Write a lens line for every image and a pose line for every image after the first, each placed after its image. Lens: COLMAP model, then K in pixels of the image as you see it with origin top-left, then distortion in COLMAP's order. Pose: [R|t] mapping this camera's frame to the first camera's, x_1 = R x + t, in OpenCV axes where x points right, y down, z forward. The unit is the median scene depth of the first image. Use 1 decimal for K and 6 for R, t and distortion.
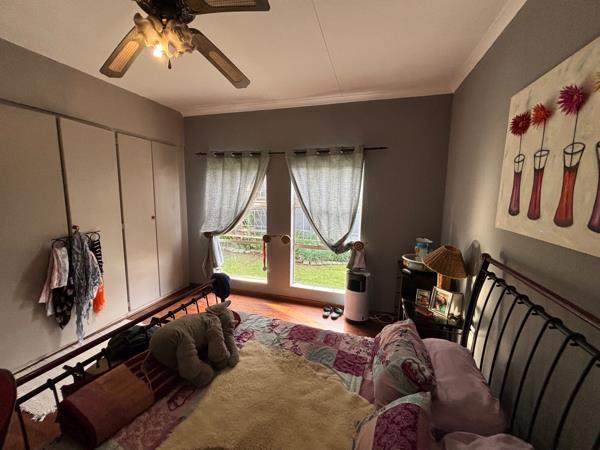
lens RADIAL K [[240.4, 0, 297.8], [0, 240.4, 224.6], [0, 0, 1]] dist [0.000933, -0.000304]
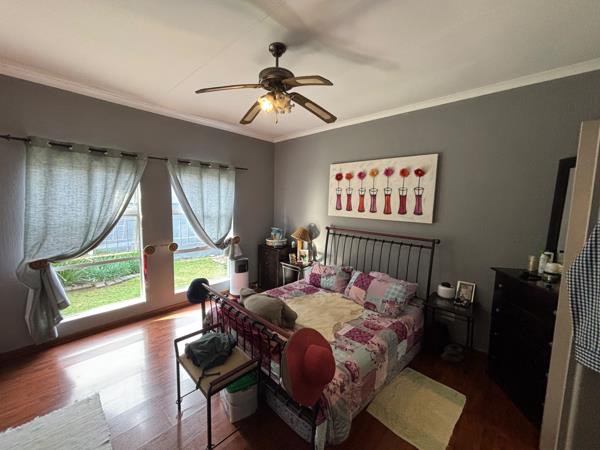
lens RADIAL K [[240.4, 0, 300.7], [0, 240.4, 223.7], [0, 0, 1]] dist [0.000933, -0.000304]
pose [[0.433590, -0.094022, 0.896192, -0.756697], [0.103888, 0.993126, 0.053929, -0.033349], [-0.895102, 0.069721, 0.440377, 0.089517]]
